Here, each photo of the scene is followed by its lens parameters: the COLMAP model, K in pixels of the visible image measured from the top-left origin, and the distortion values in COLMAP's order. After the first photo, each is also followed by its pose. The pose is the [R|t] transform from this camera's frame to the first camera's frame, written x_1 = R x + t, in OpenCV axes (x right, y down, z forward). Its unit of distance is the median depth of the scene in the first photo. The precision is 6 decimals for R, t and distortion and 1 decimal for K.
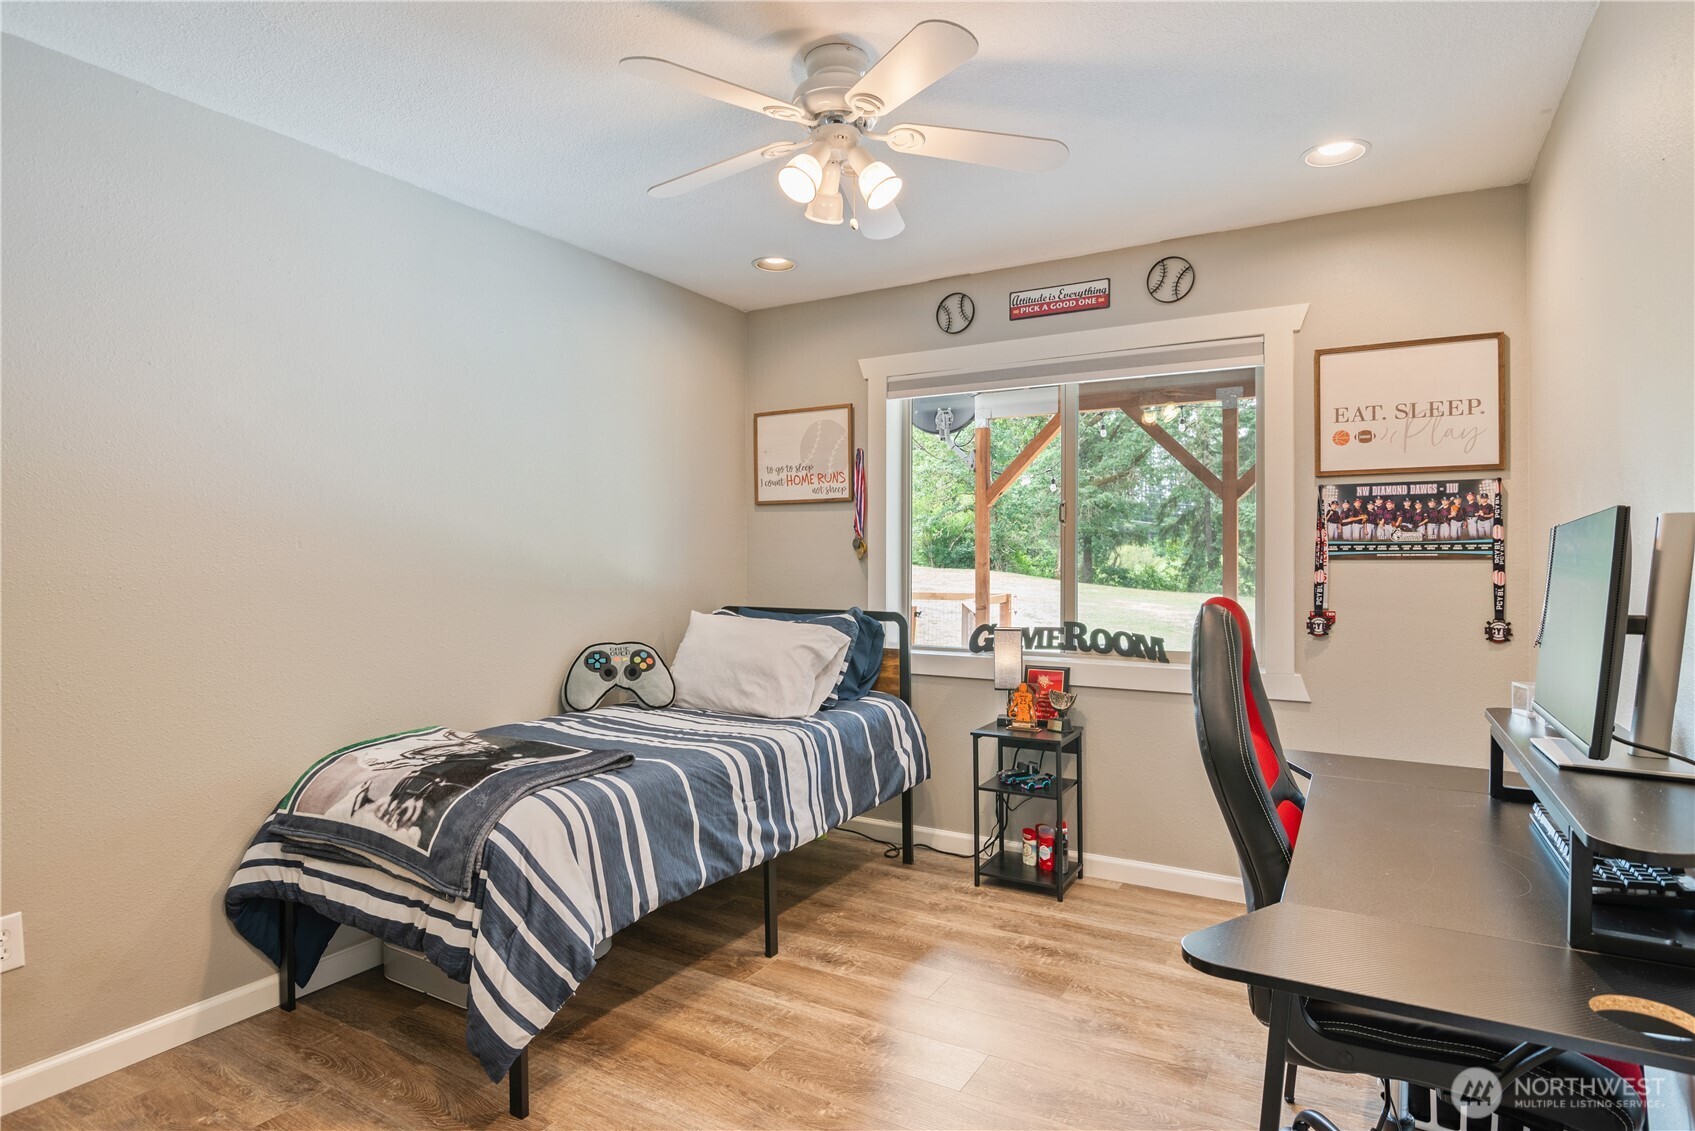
lens RADIAL K [[899.8, 0, 847.5], [0, 899.8, 565.5], [0, 0, 1]] dist [0.000488, 0.000617]
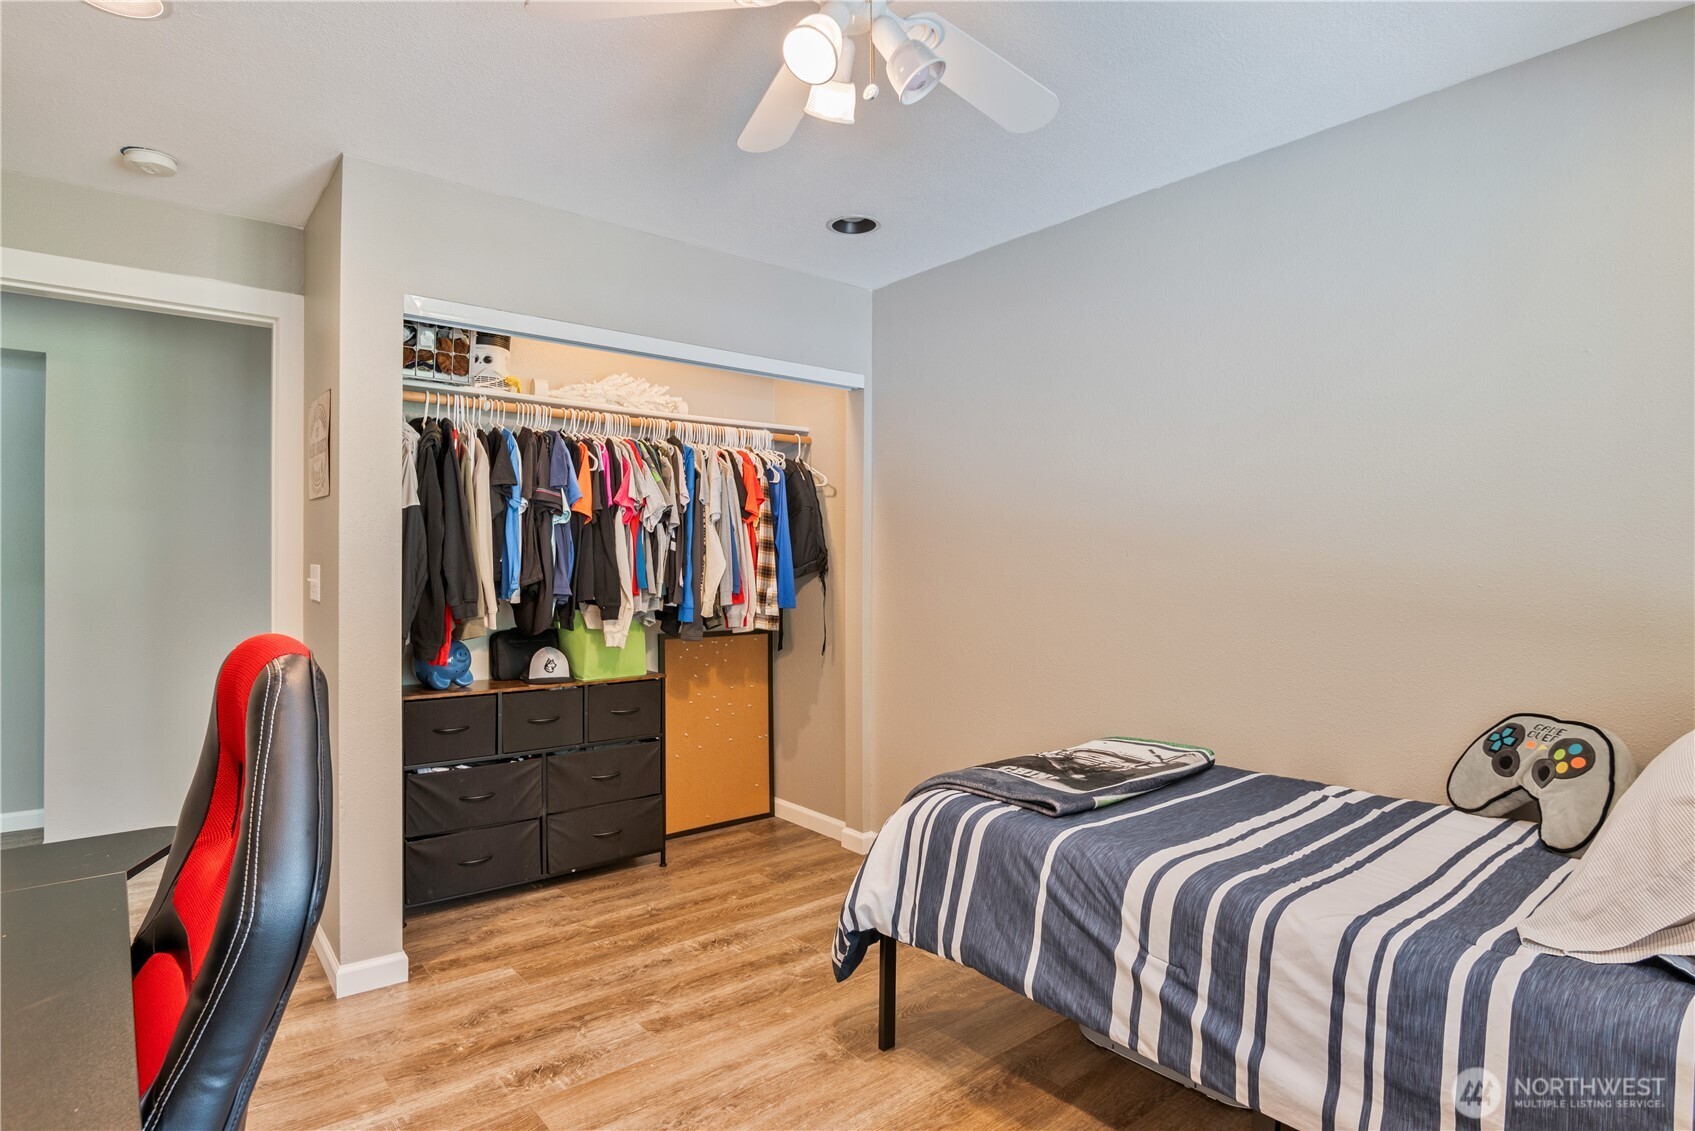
lens RADIAL K [[899.8, 0, 847.5], [0, 899.8, 565.5], [0, 0, 1]] dist [0.000488, 0.000617]
pose [[-0.345800, -0.001941, -0.938306, 0.438935], [-0.007035, 0.999975, 0.000524, -0.007897], [0.938282, 0.006782, -0.345805, 0.793446]]
